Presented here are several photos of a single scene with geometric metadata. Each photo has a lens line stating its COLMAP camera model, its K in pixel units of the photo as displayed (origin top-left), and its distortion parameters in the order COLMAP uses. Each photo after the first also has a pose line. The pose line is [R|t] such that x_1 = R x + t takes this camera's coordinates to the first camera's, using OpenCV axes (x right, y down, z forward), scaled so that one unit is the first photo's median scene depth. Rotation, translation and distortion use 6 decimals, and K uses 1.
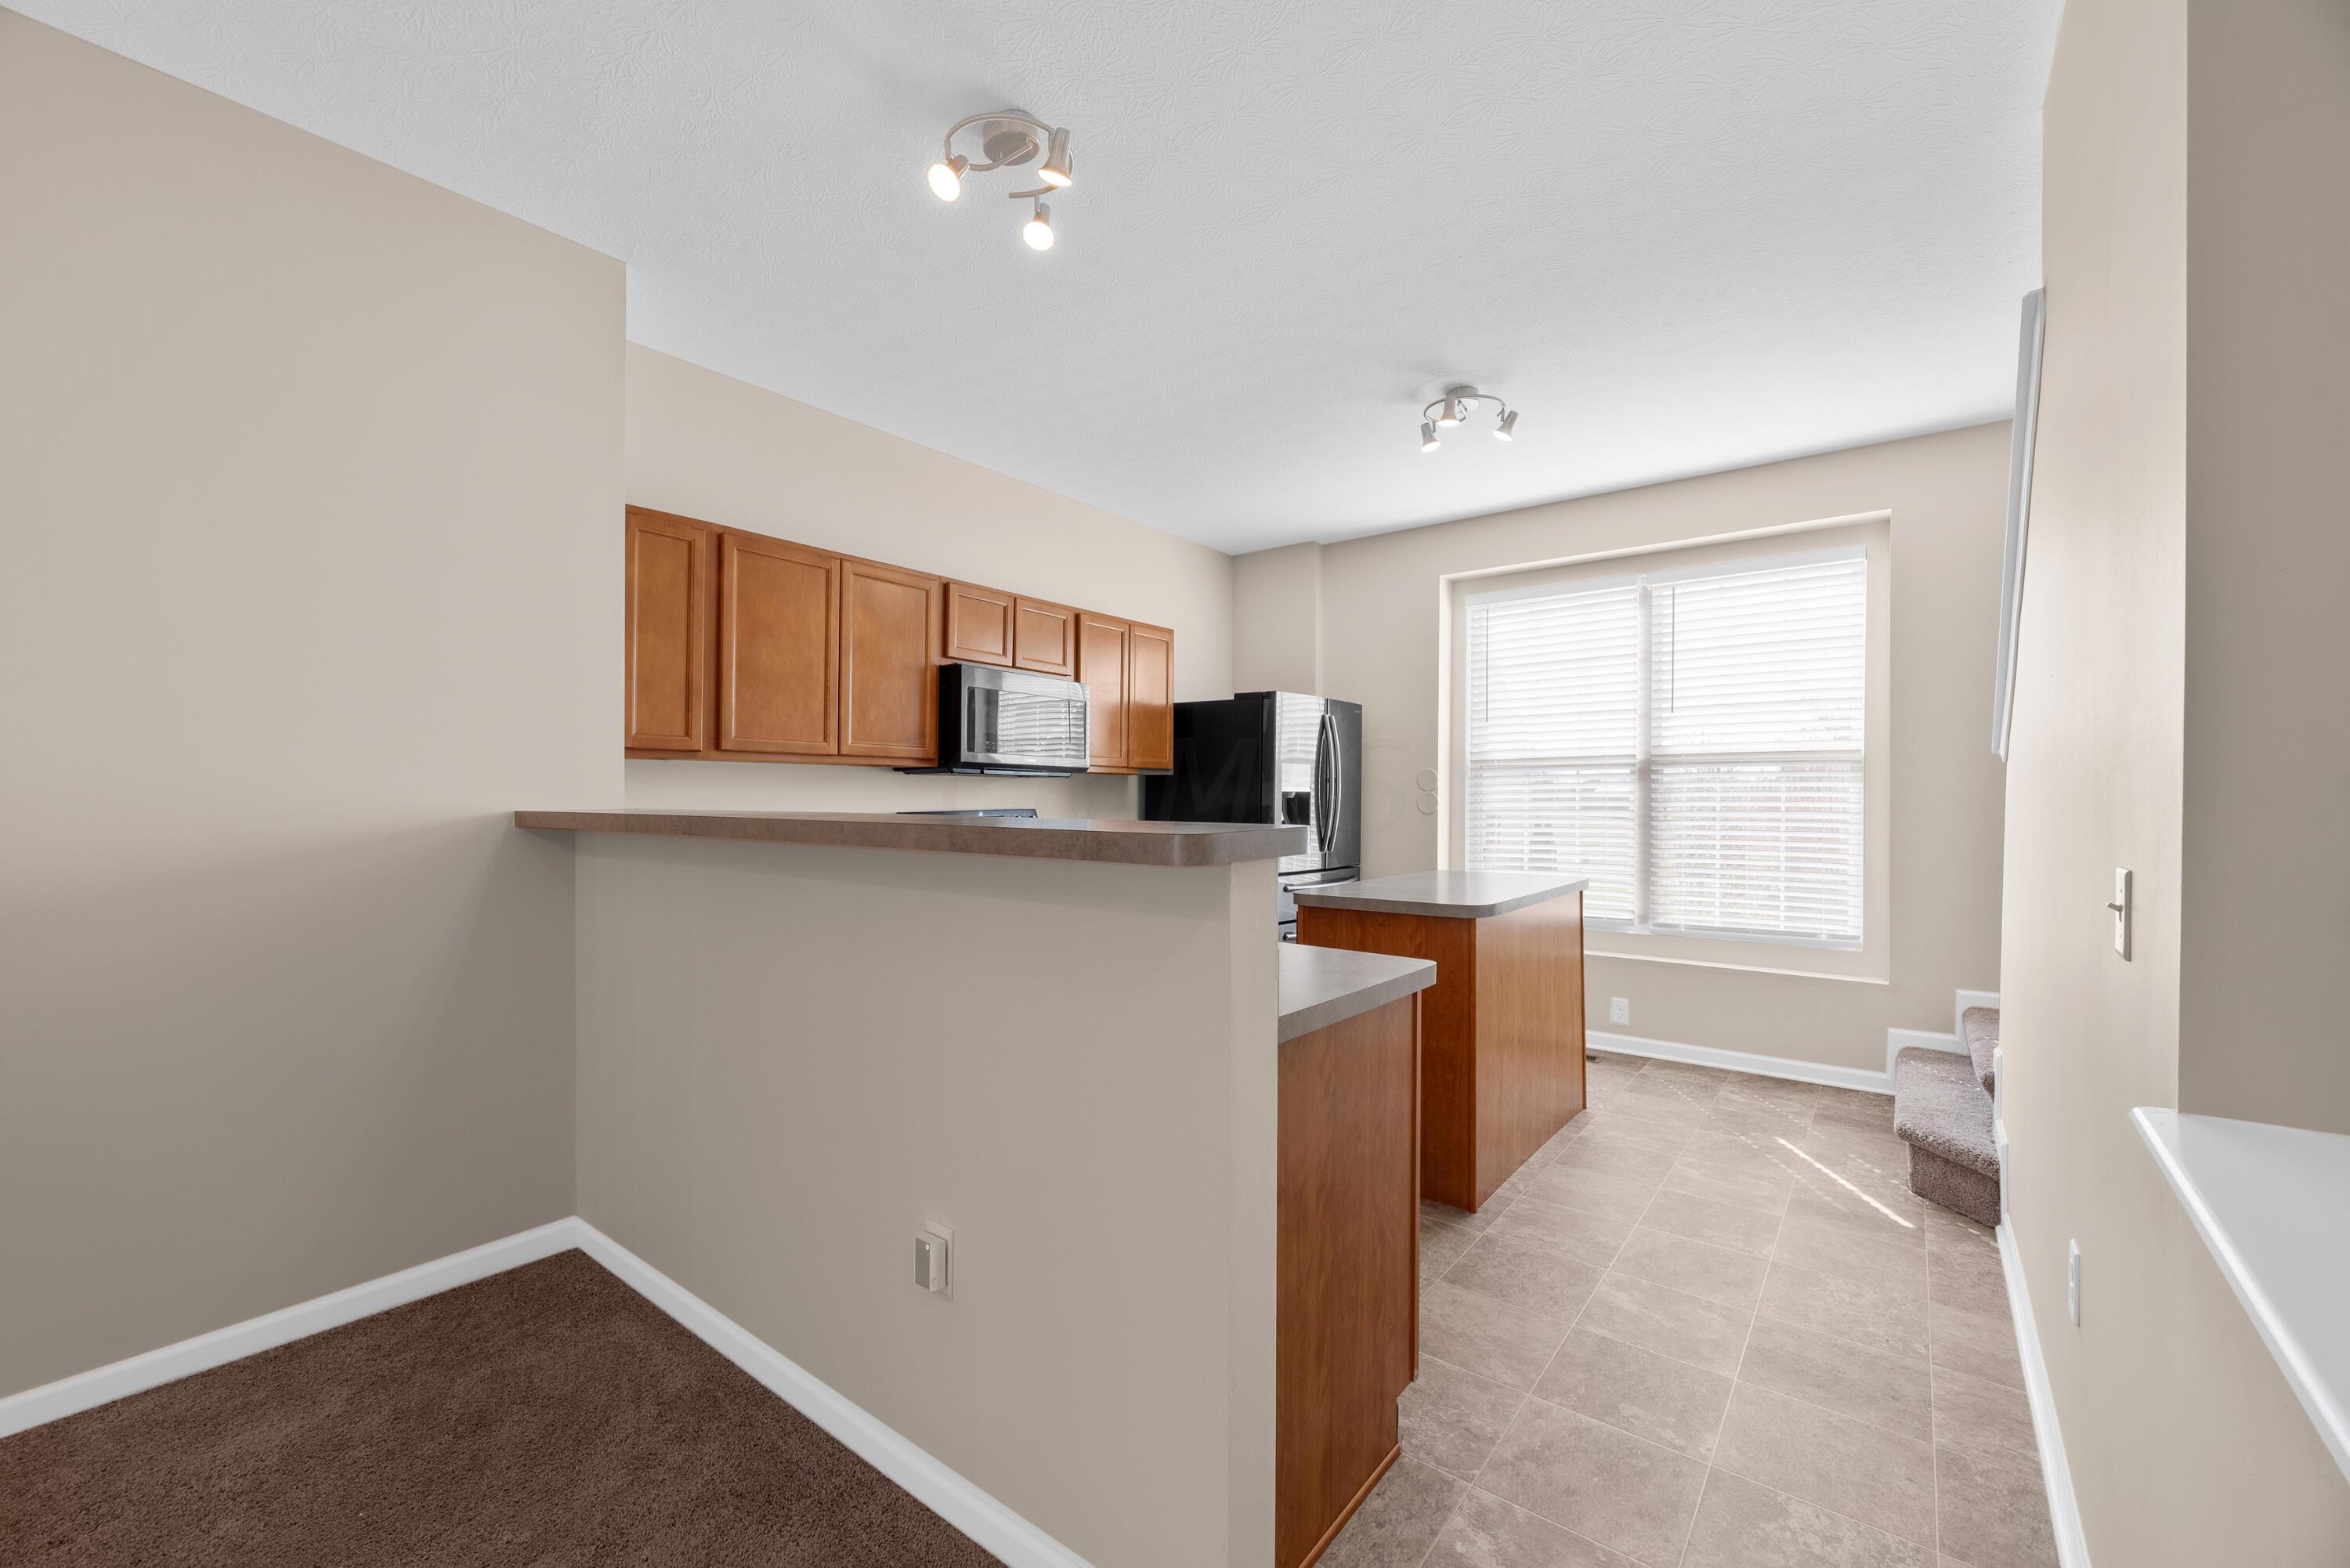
lens RADIAL K [[944.6, 0, 1173.0], [0, 944.6, 794.7], [0, 0, 1]] dist [-0.001139, -0.000086]
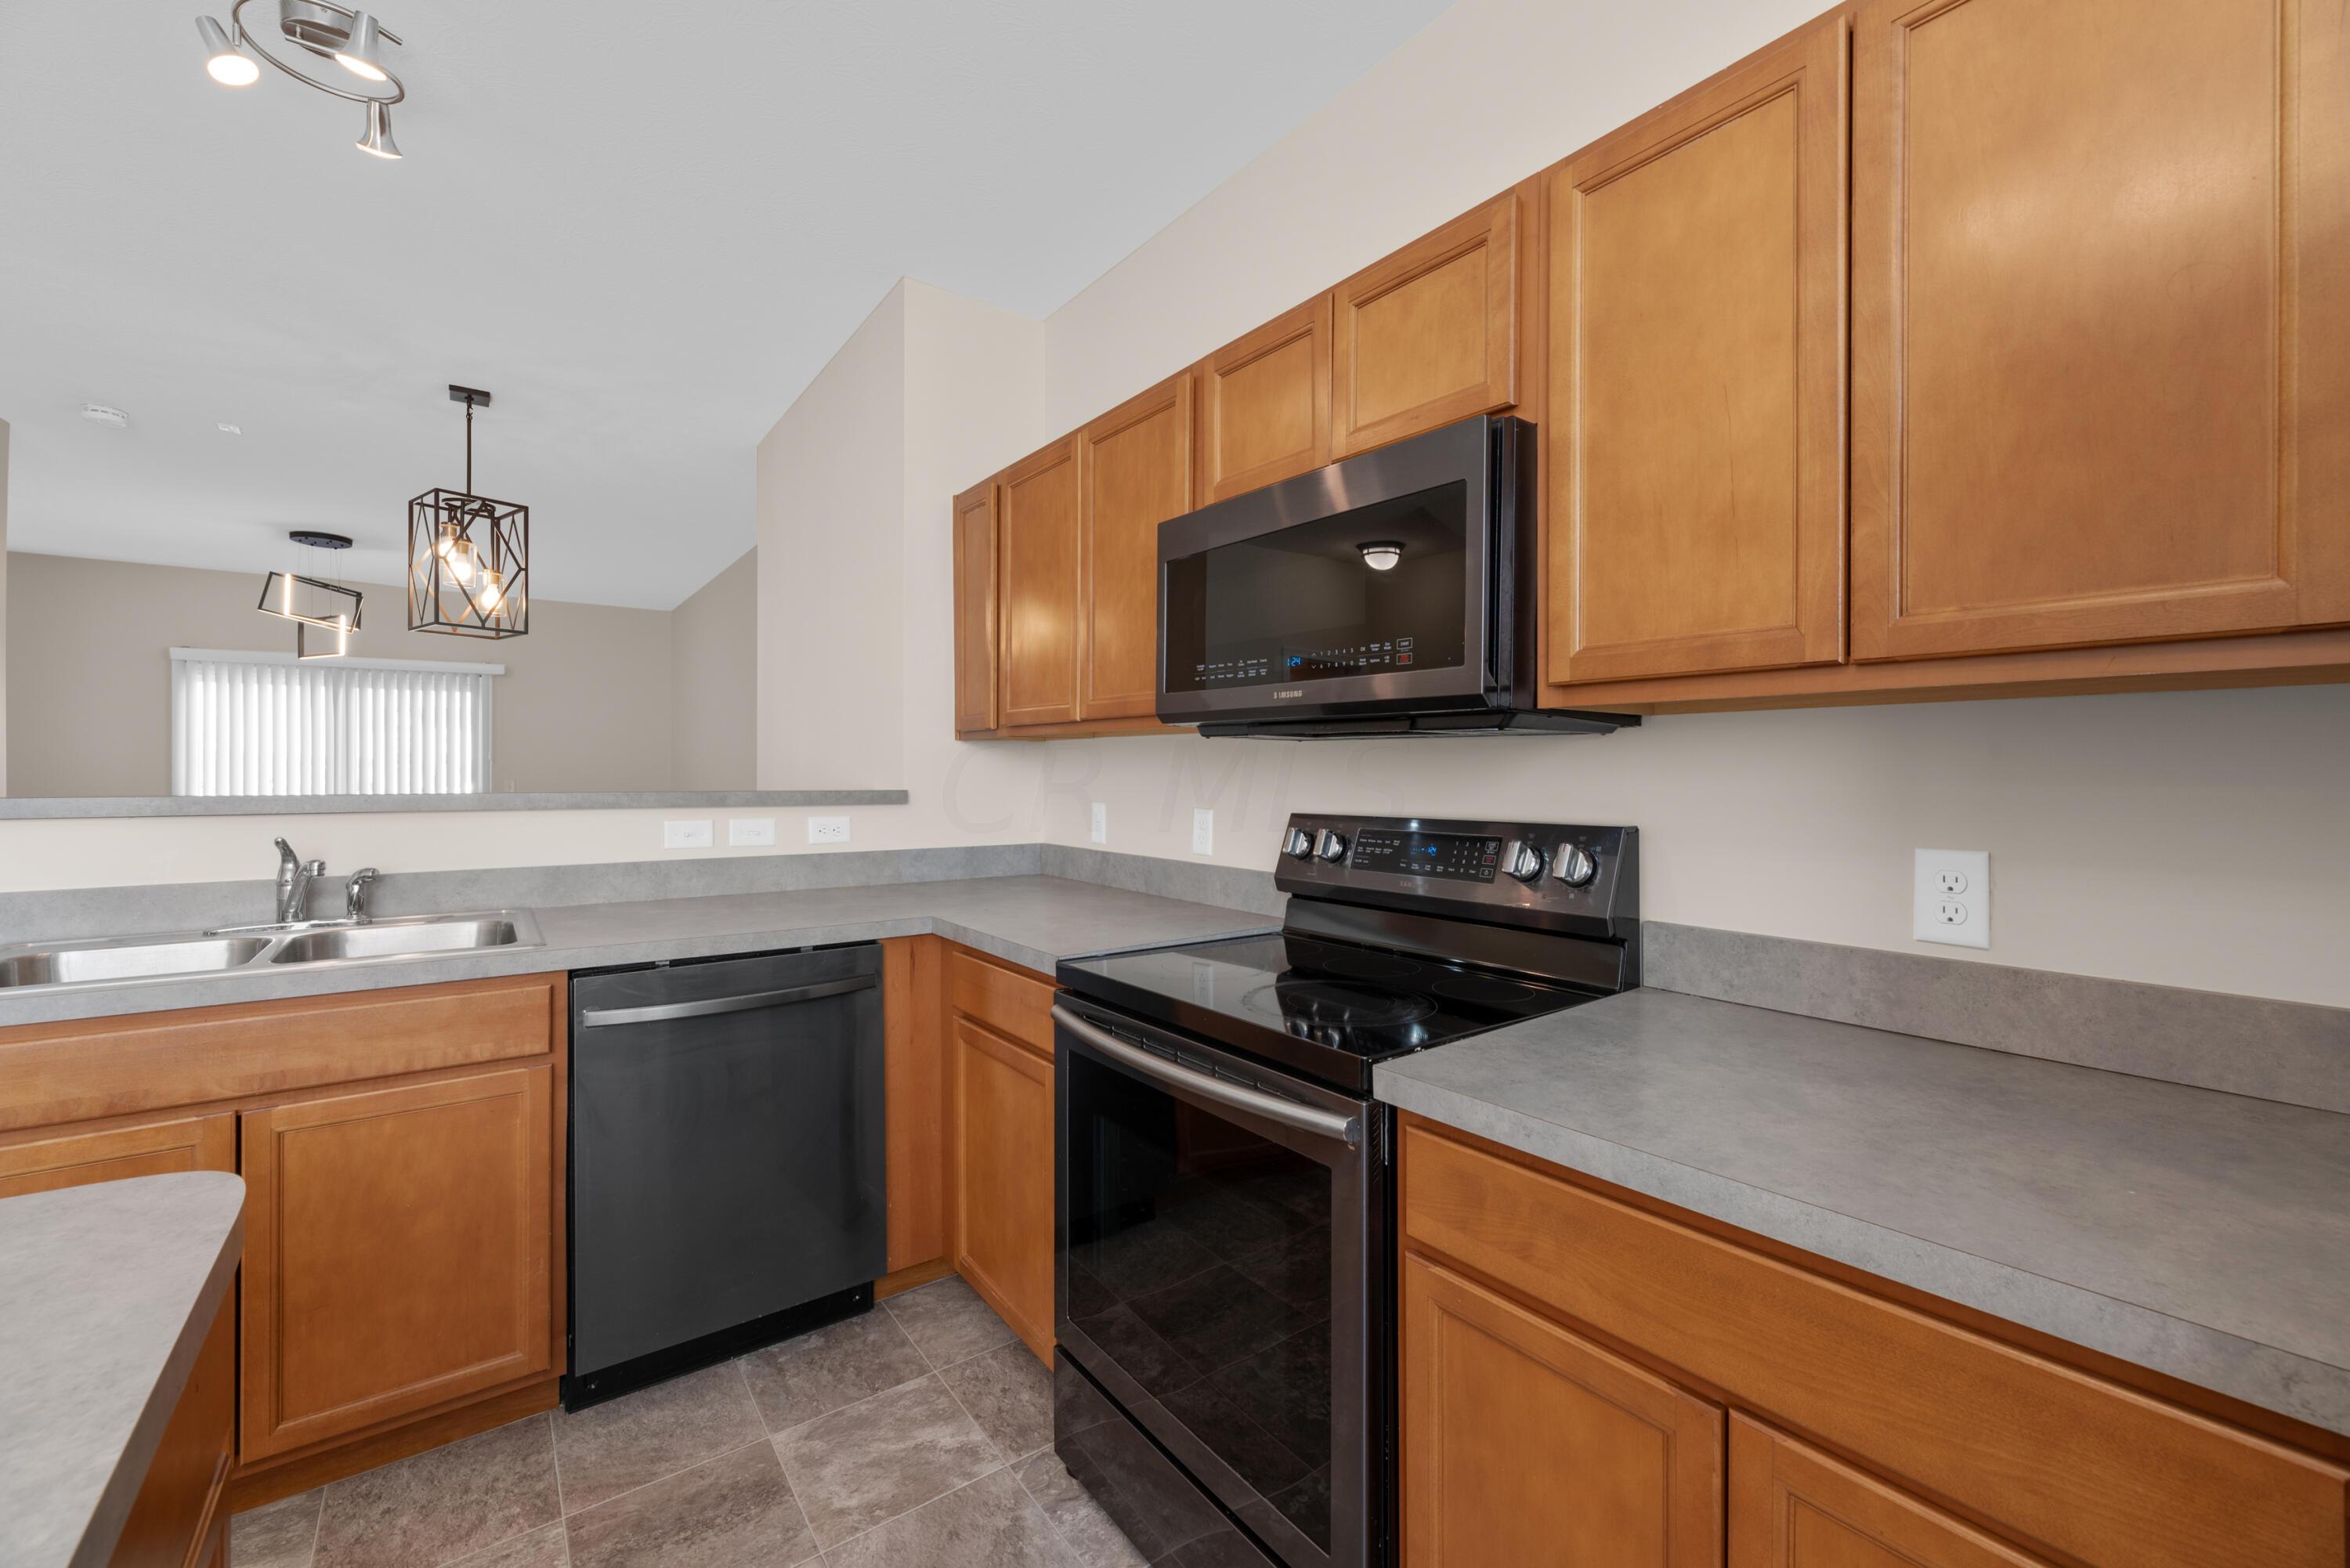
lens RADIAL K [[956.1, 0, 1168.2], [0, 956.1, 768.0], [0, 0, 1]] dist [0.000550, 0.000469]
pose [[-0.277284, -0.003417, -0.960782, 0.233634], [0.002156, 0.999989, -0.004178, -0.004056], [0.960786, -0.003229, -0.277274, 1.013182]]
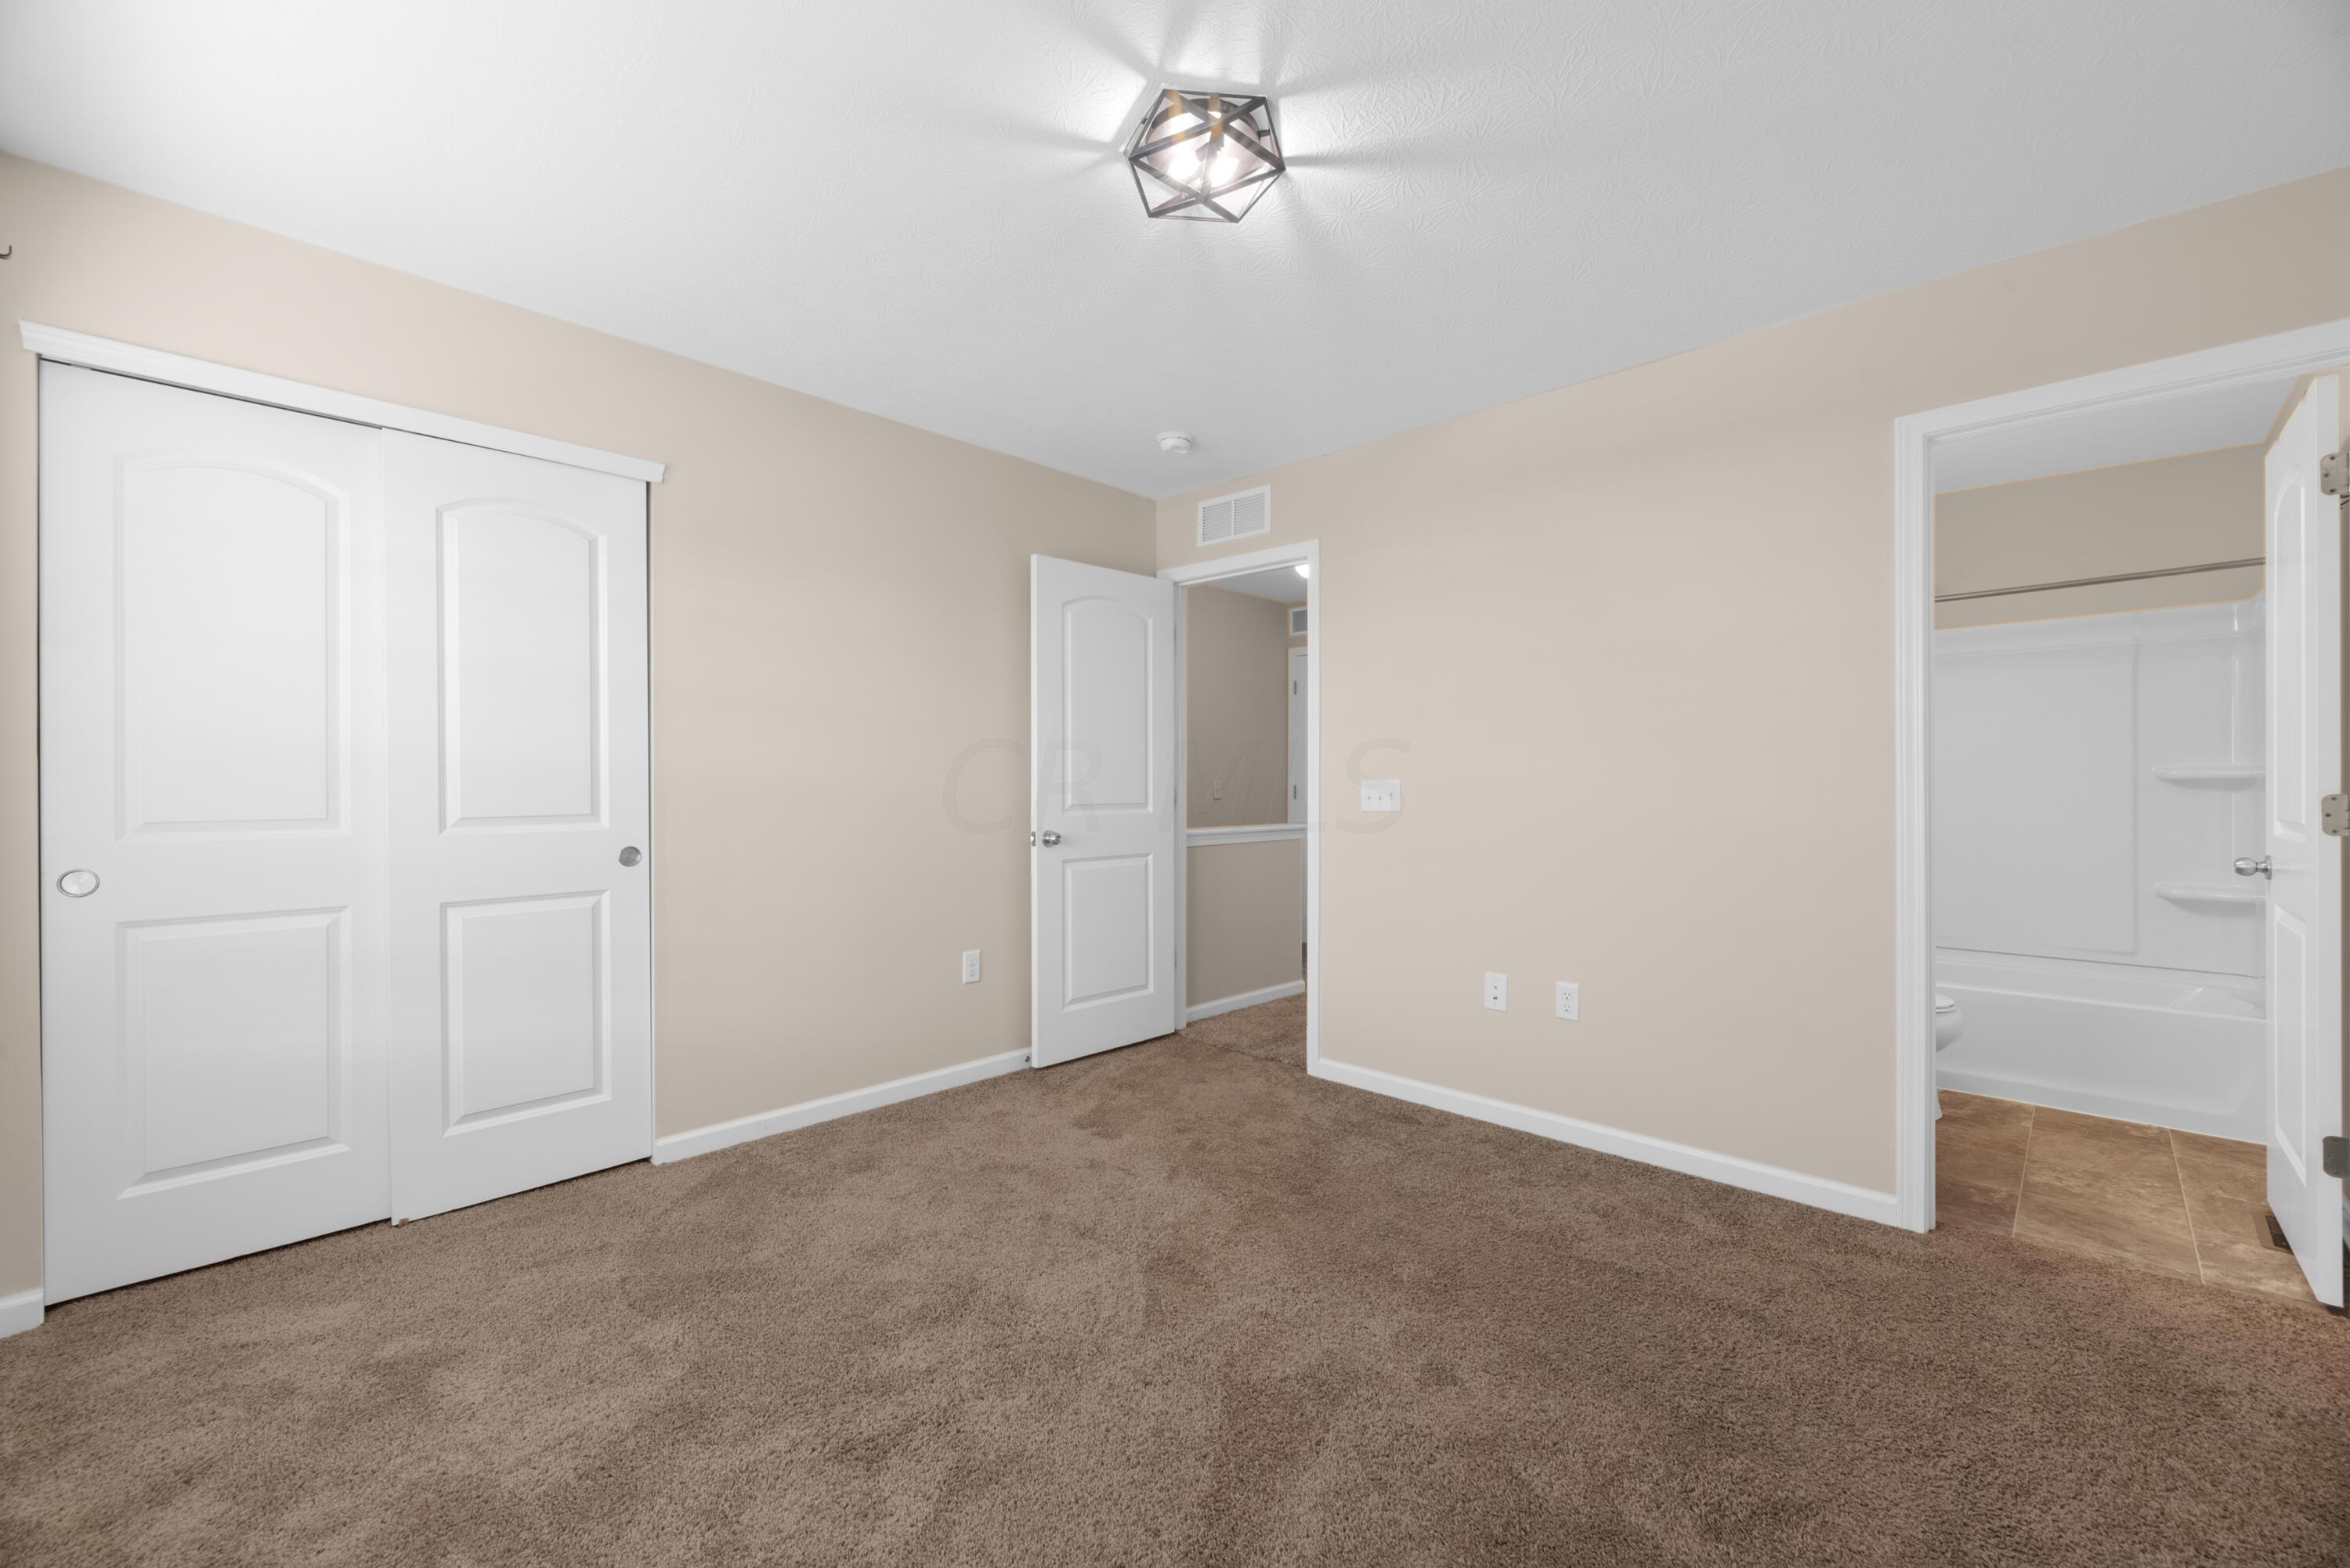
lens RADIAL K [[958.9, 0, 1173.9], [0, 958.9, 786.6], [0, 0, 1]] dist [-0.001000, -0.000048]
pose [[0.094560, -0.007063, 0.995494, -0.733699], [0.003122, 0.999972, 0.006798, 0.019806], [-0.995514, 0.002465, 0.094579, 1.349364]]
